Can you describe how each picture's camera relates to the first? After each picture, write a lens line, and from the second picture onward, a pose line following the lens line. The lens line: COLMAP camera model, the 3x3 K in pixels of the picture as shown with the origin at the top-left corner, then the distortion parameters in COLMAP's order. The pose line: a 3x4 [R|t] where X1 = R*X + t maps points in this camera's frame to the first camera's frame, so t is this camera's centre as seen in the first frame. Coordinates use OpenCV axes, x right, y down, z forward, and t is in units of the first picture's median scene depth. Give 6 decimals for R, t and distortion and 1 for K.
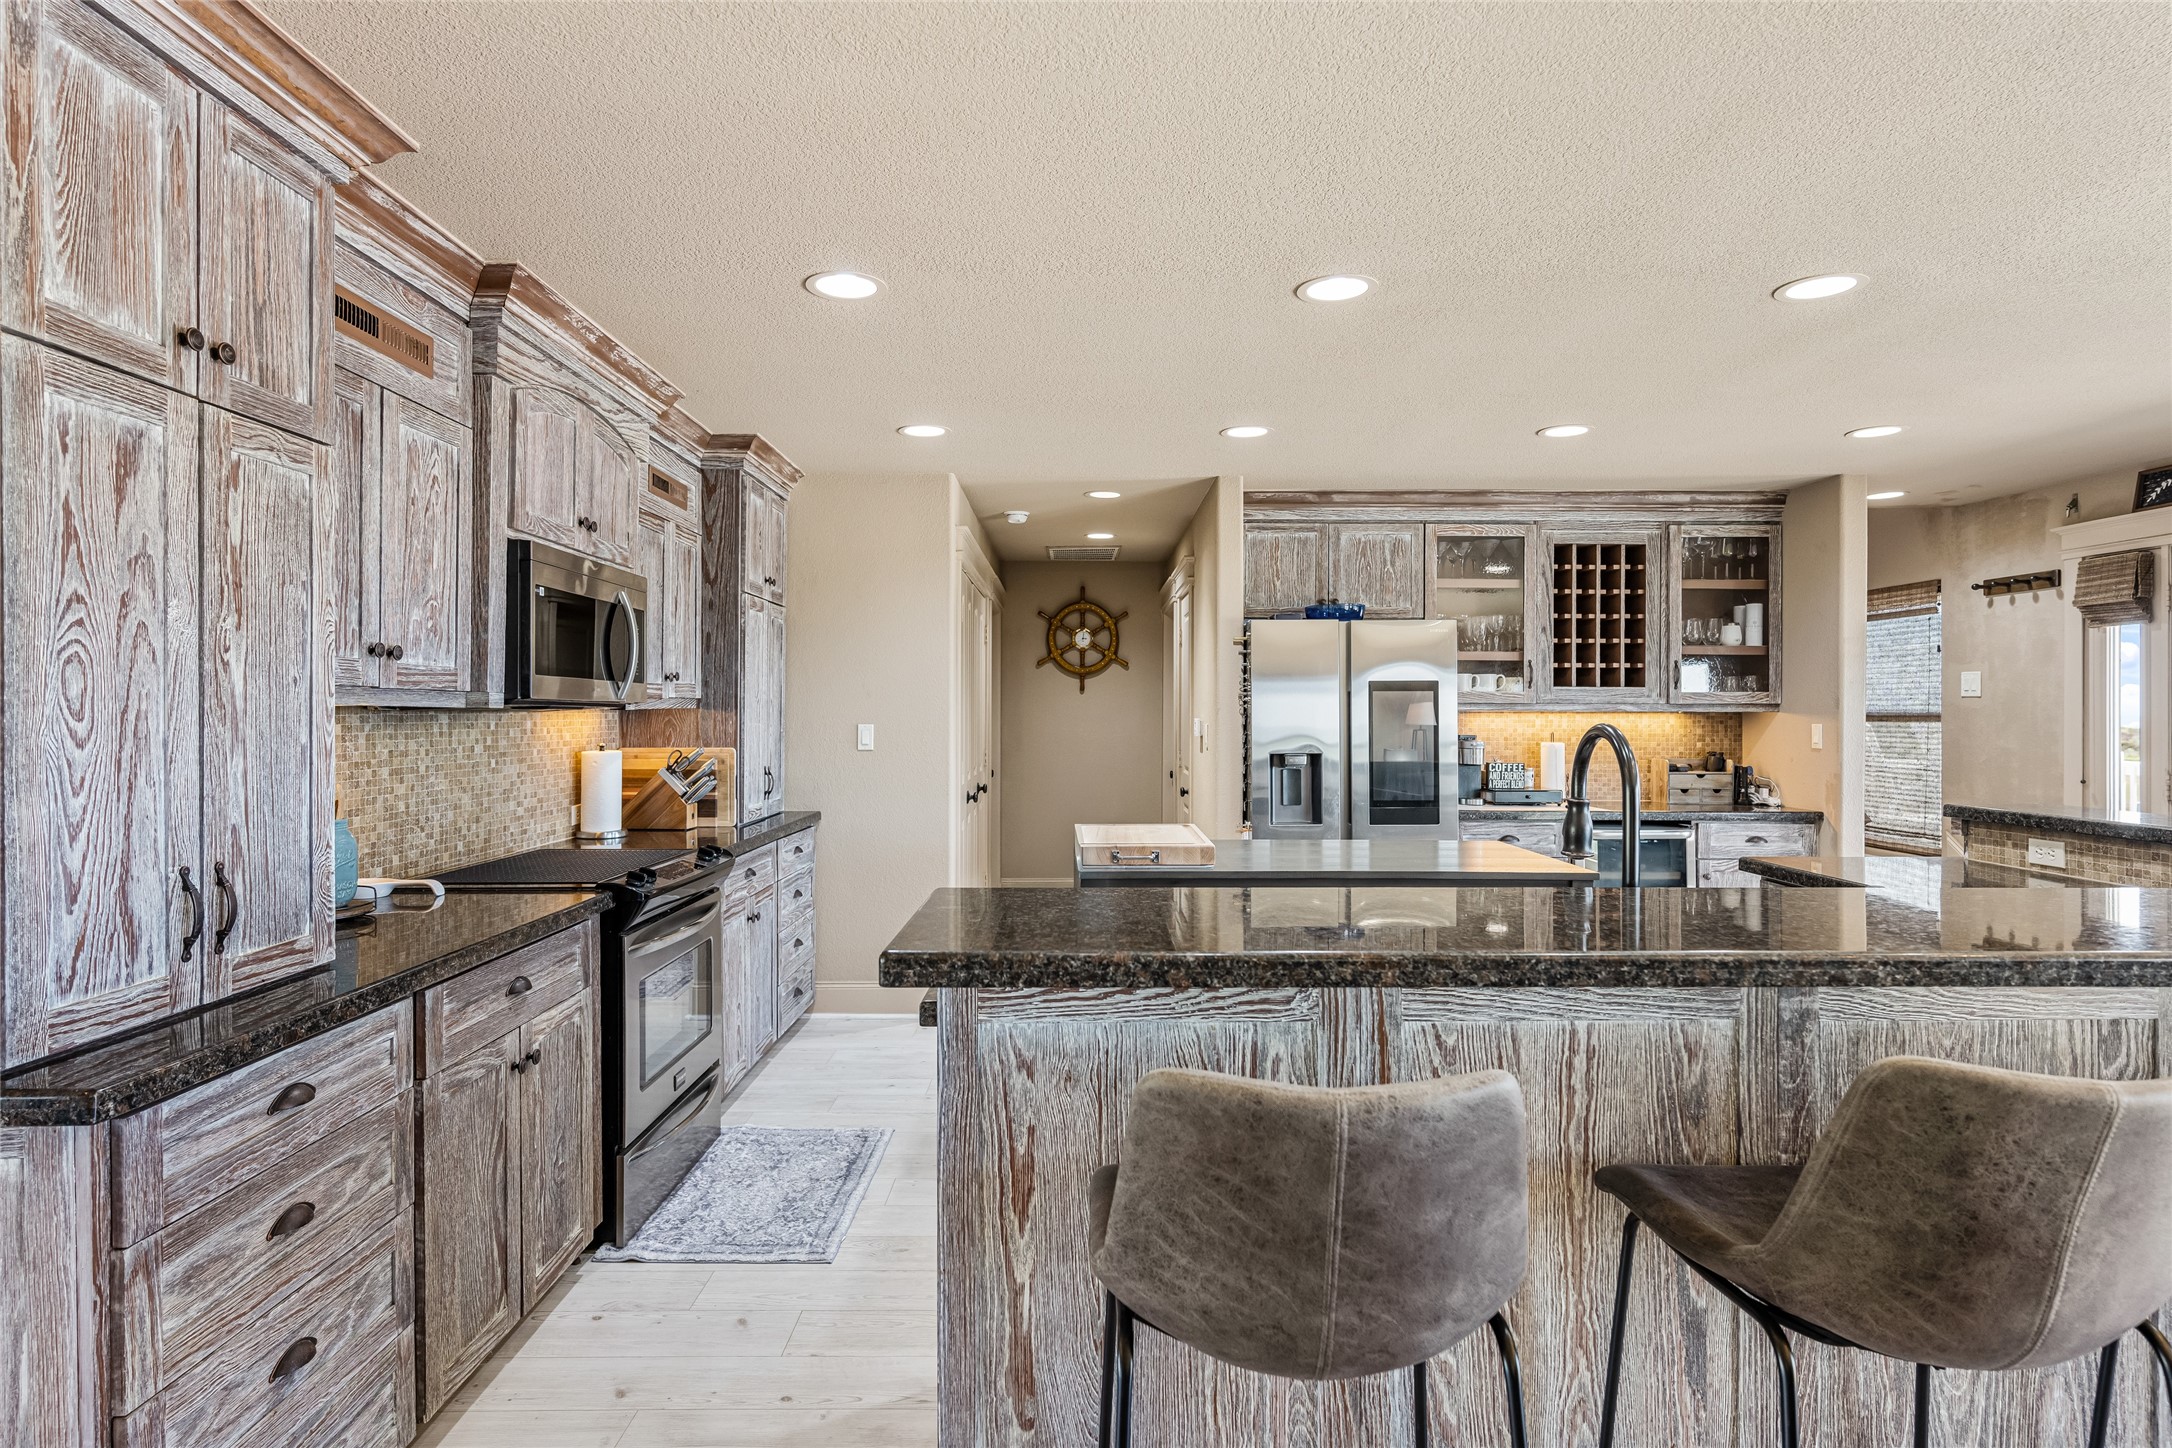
lens RADIAL K [[1133.3, 0, 1072.4], [0, 1133.3, 715.9], [0, 0, 1]] dist [0.000435, 0.000467]
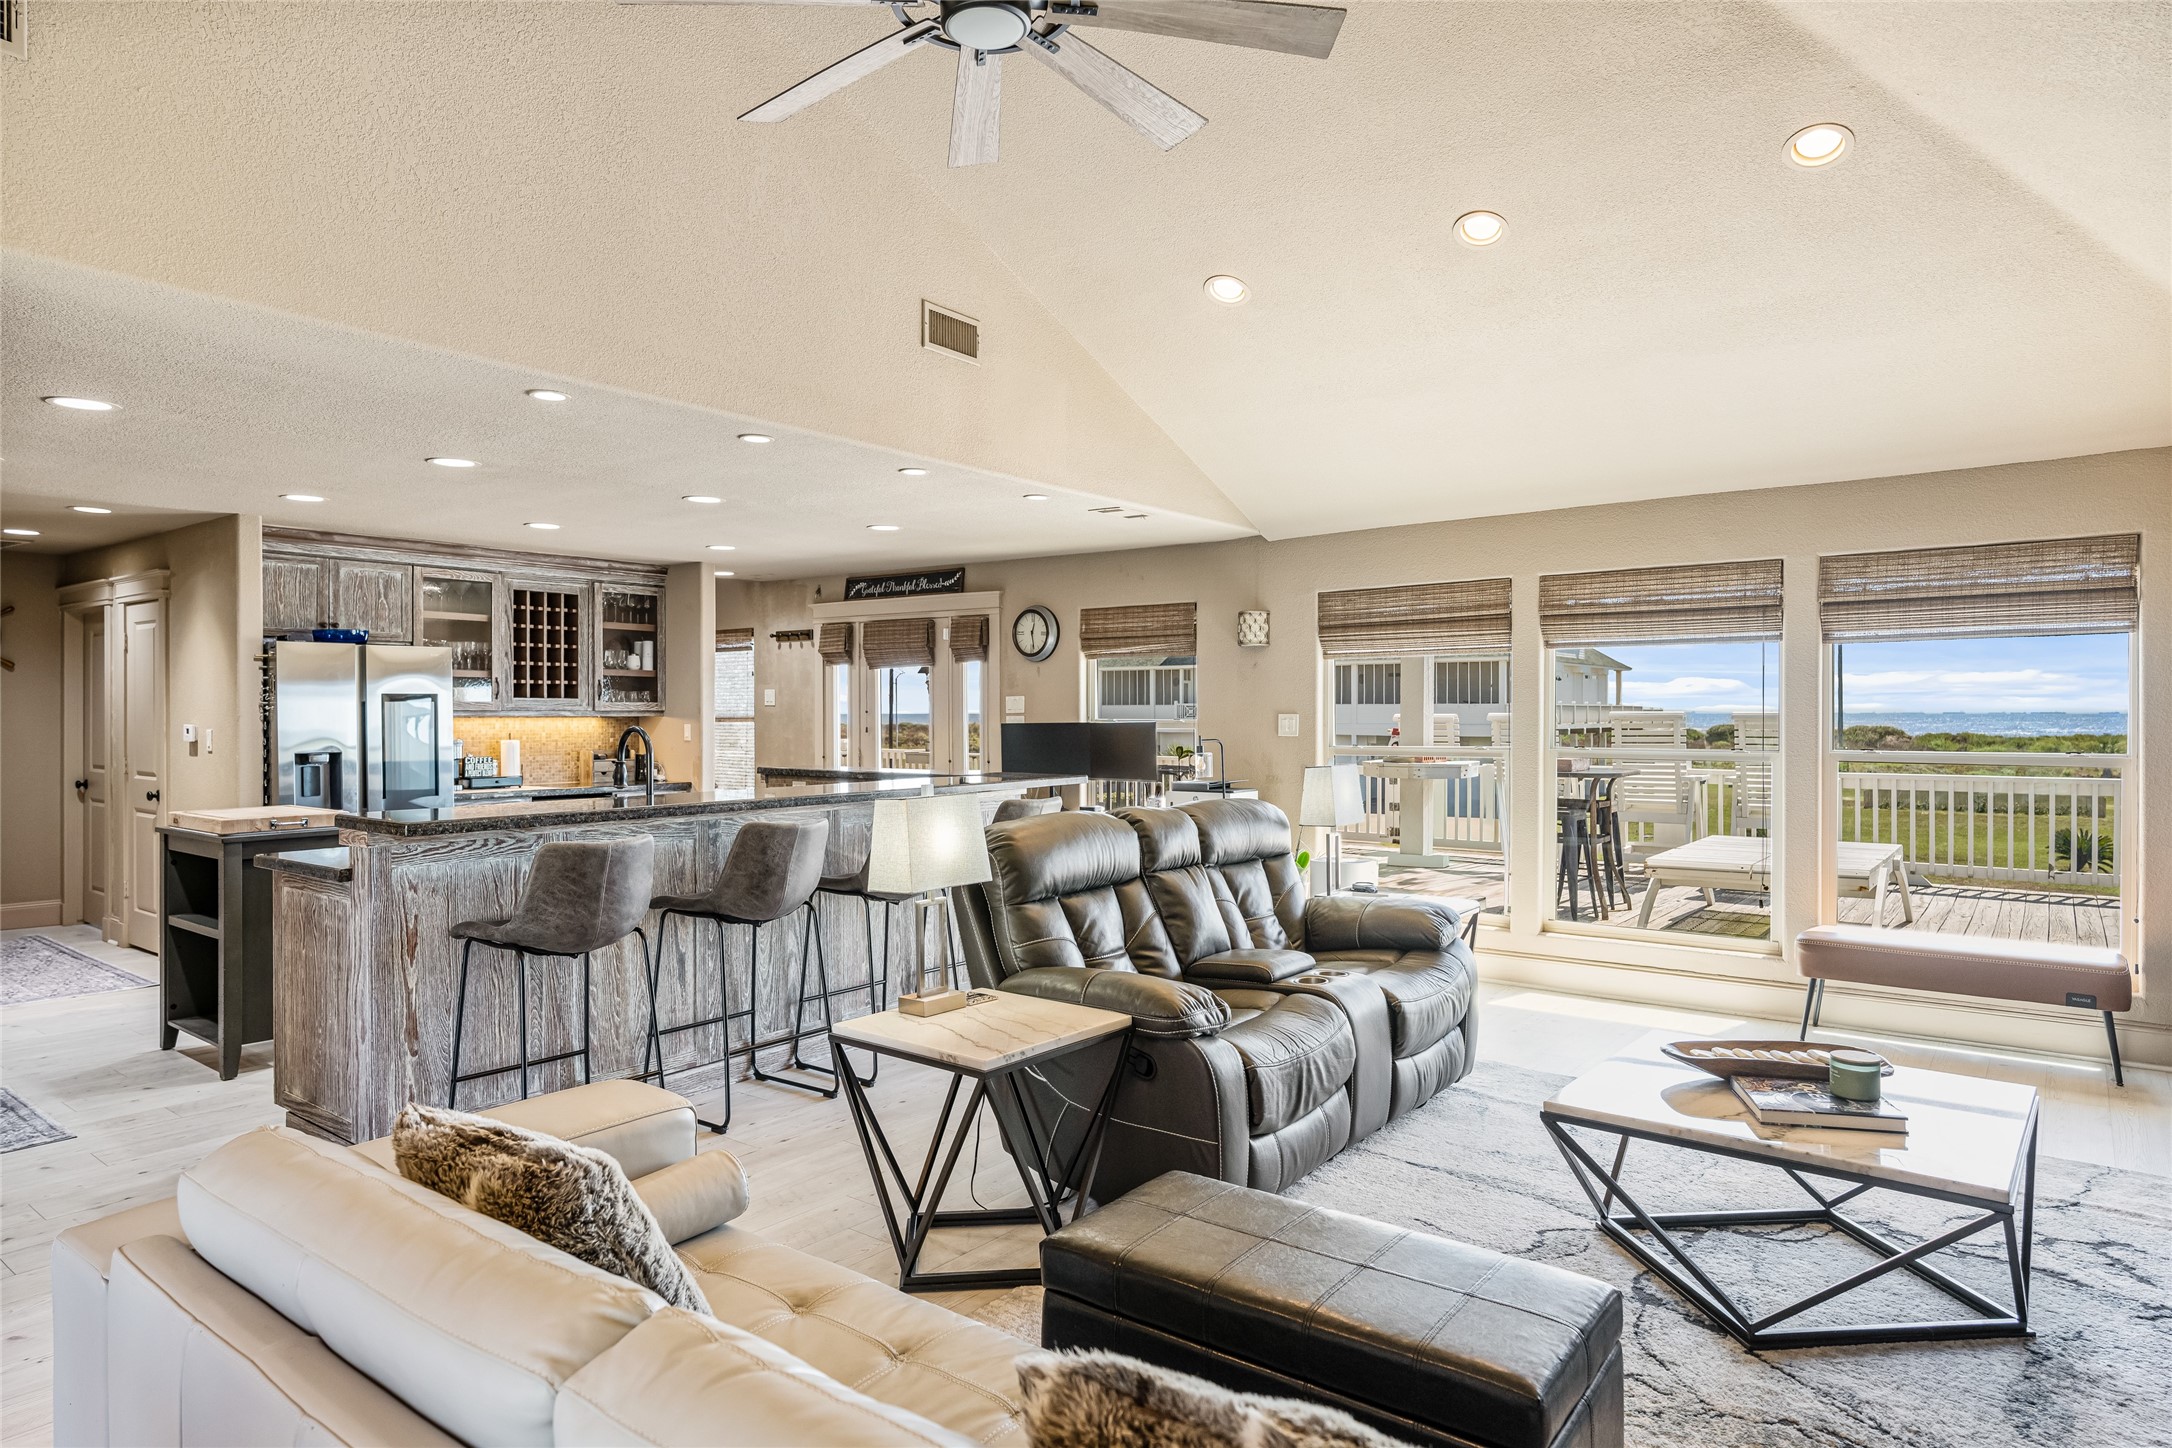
lens RADIAL K [[1264.3, 0, 1080.1], [0, 1264.3, 719.0], [0, 0, 1]] dist [0.004944, 0.003234]
pose [[0.614906, -0.006959, 0.788570, -0.358545], [0.005009, 0.999975, 0.004918, -0.005484], [-0.788585, 0.000926, 0.614926, -0.459320]]
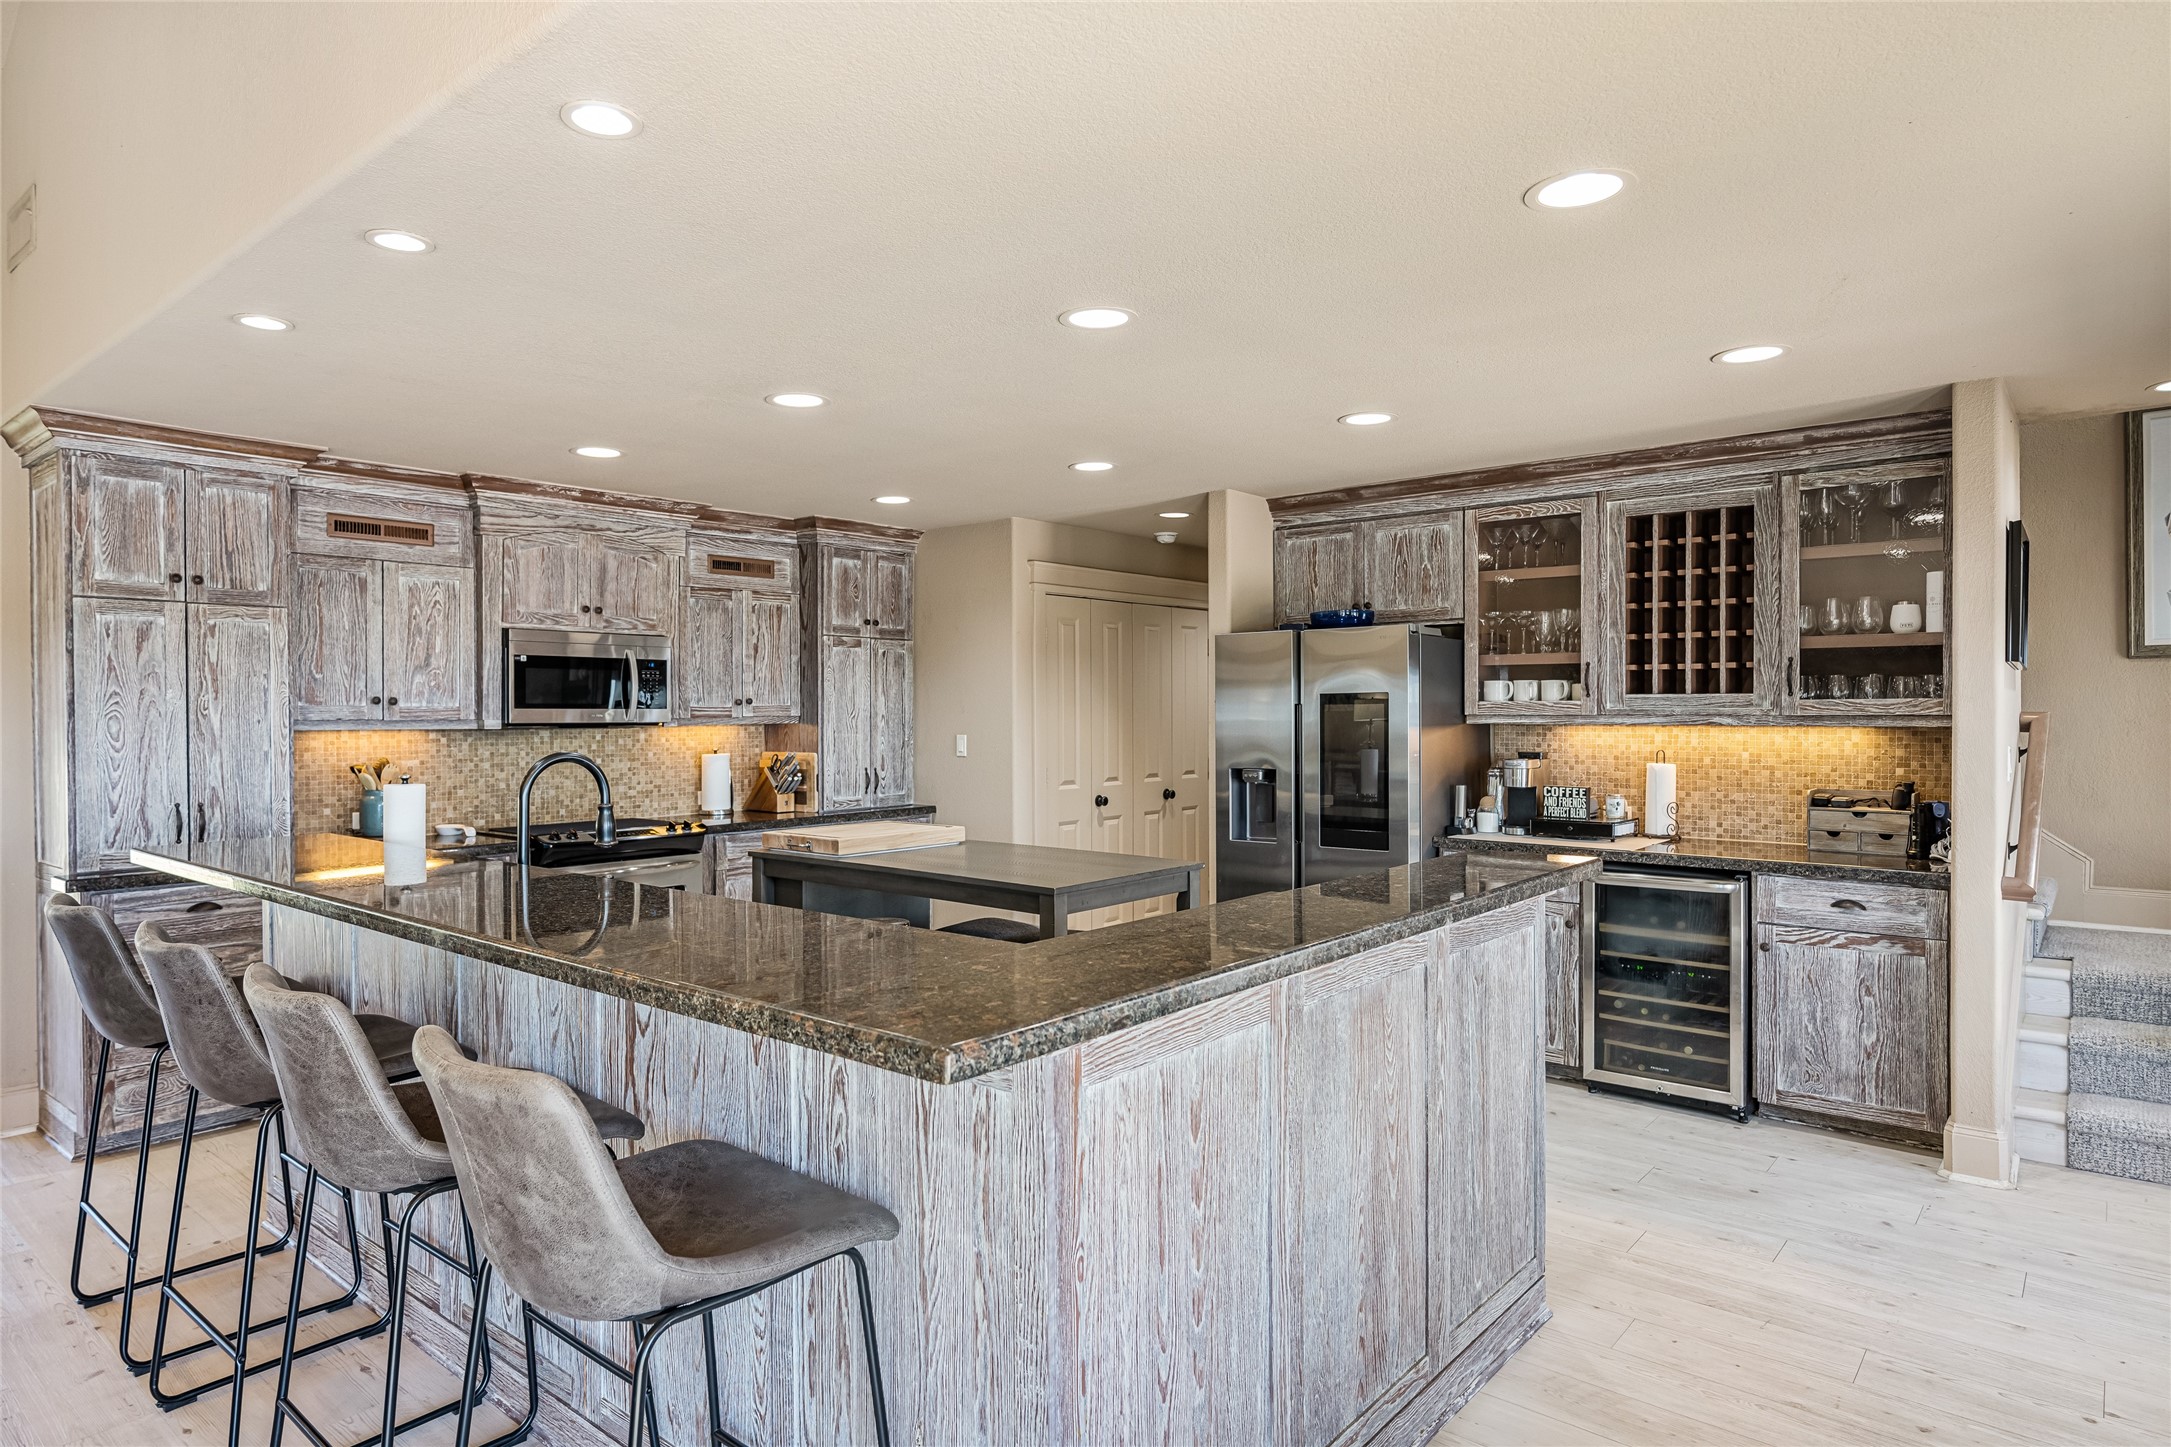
lens RADIAL K [[1263.7, 0, 1081.6], [0, 1263.7, 720.1], [0, 0, 1]] dist [0.004944, 0.003234]
pose [[0.762134, 0.000868, -0.647419, 0.768948], [0.003820, 0.999976, 0.005838, -0.015358], [0.647408, -0.006923, 0.762112, 0.069283]]
